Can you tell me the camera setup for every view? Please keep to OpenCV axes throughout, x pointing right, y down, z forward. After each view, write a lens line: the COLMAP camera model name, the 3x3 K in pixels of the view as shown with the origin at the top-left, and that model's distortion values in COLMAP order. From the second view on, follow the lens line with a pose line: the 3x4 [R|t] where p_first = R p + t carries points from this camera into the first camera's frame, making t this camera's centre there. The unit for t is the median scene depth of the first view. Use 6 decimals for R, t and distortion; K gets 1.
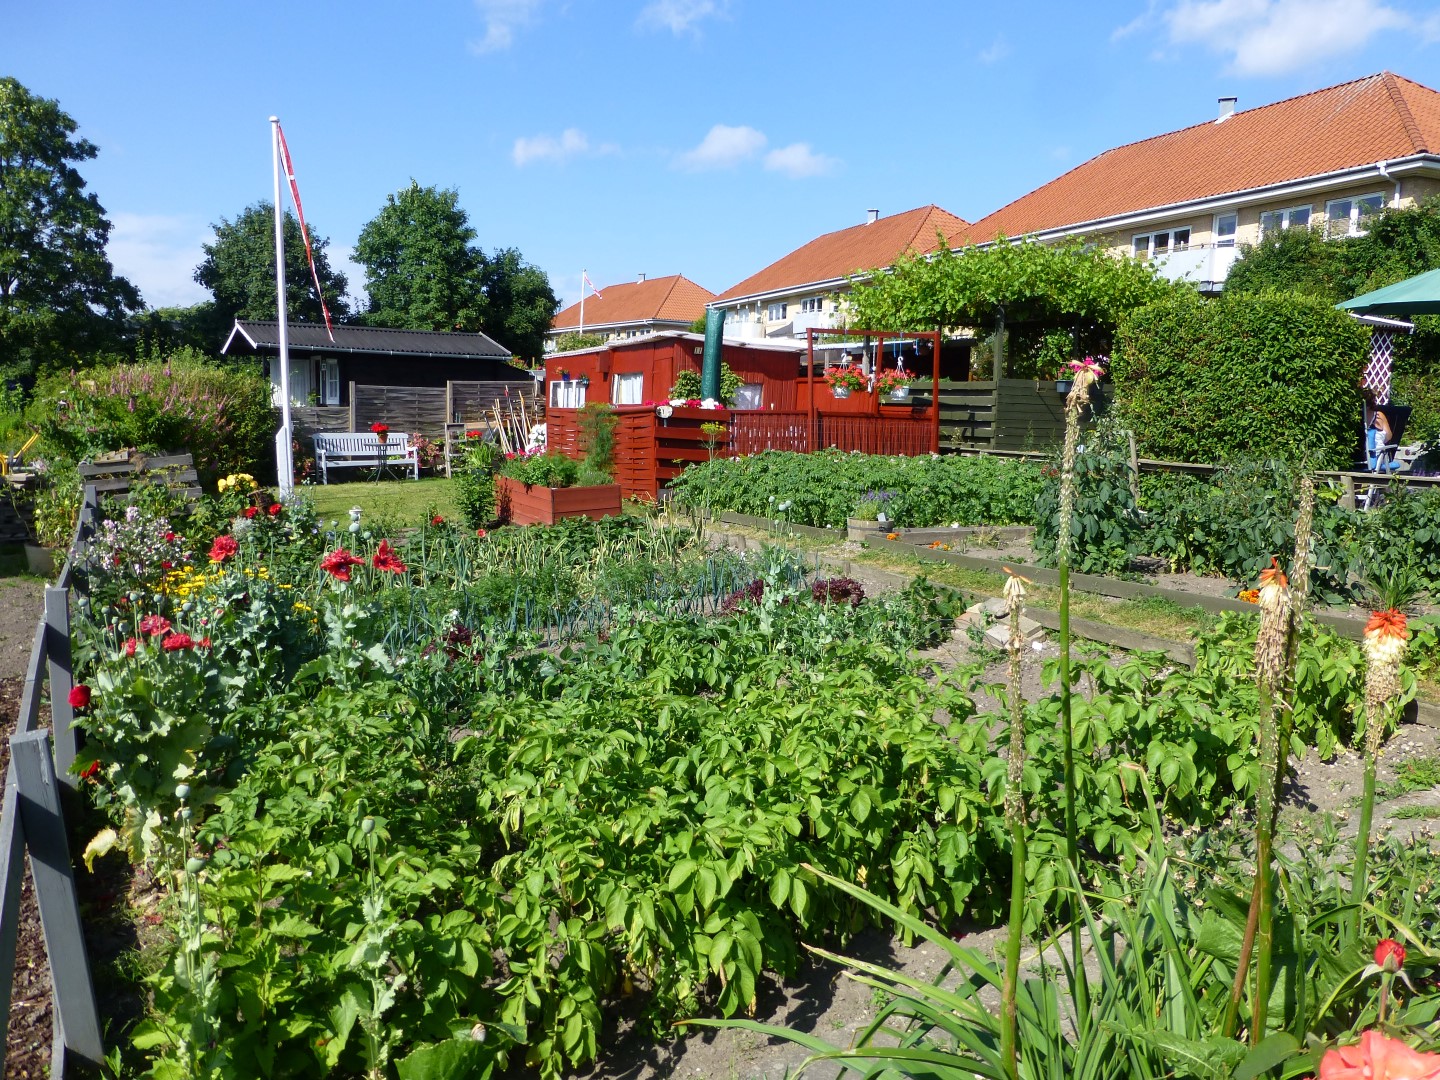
lens RADIAL K [[1097.7, 0, 720.0], [0, 1097.7, 540.0], [0, 0, 1]] dist [-0.001081, -0.009825]
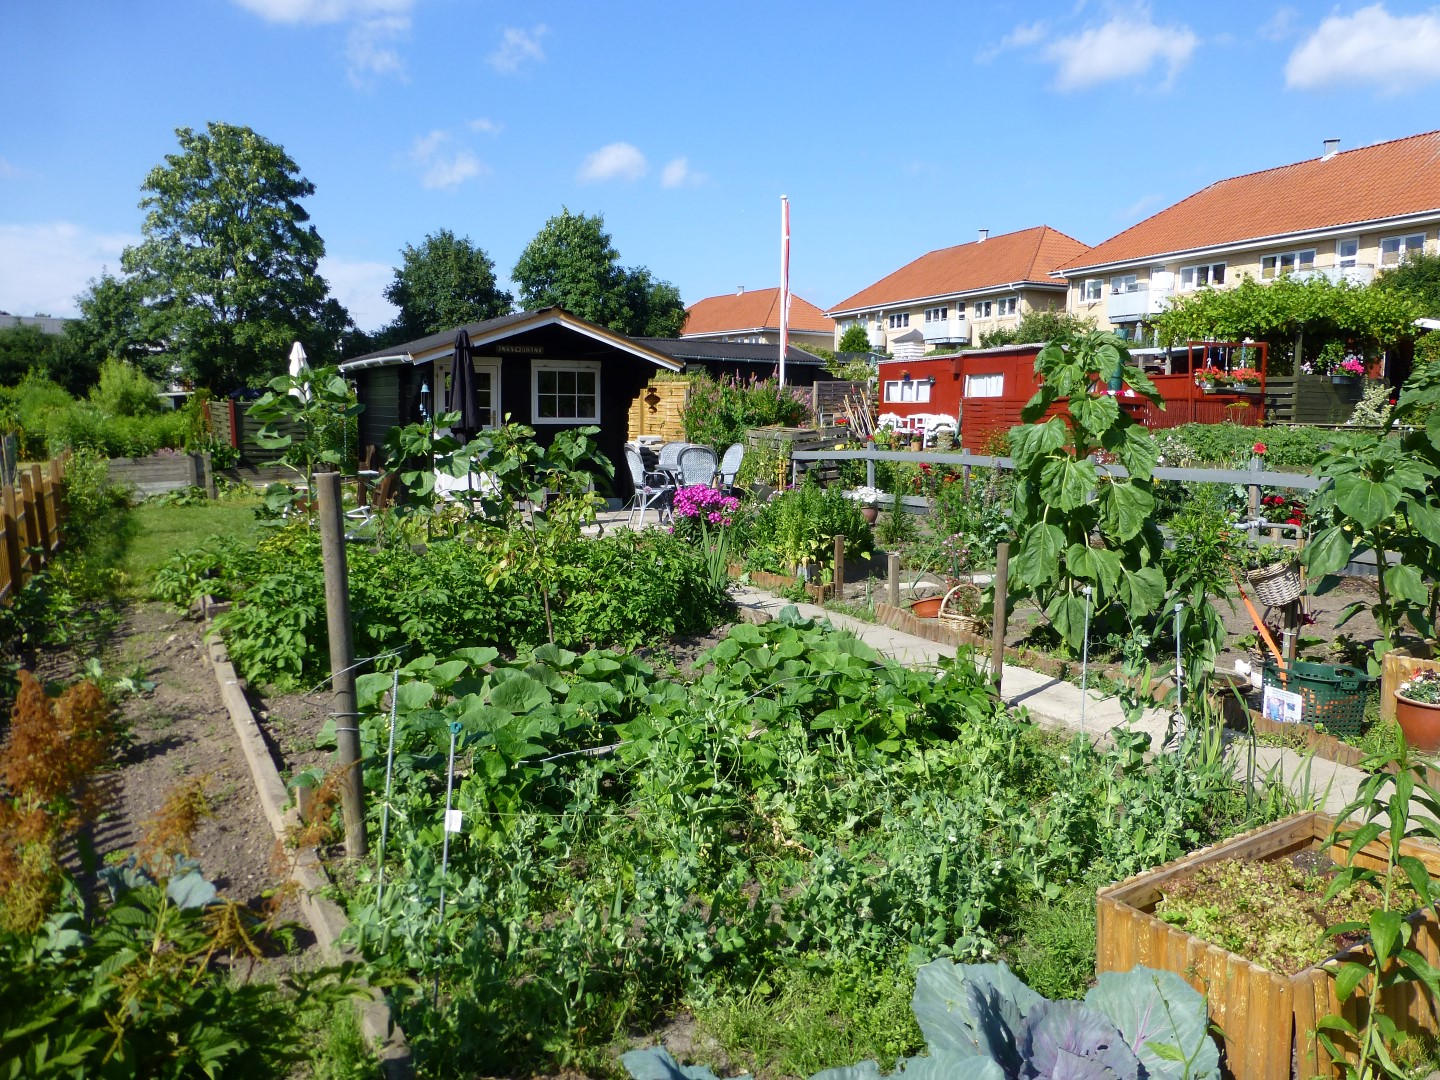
lens RADIAL K [[1059.7, 0, 720.0], [0, 1059.7, 540.0], [0, 0, 1]] dist [-0.013622, -0.000598]
pose [[0.999843, -0.009197, -0.015148, -0.126028], [0.009231, 0.999955, 0.002180, 0.015511], [0.015127, -0.002320, 0.999883, -0.102289]]
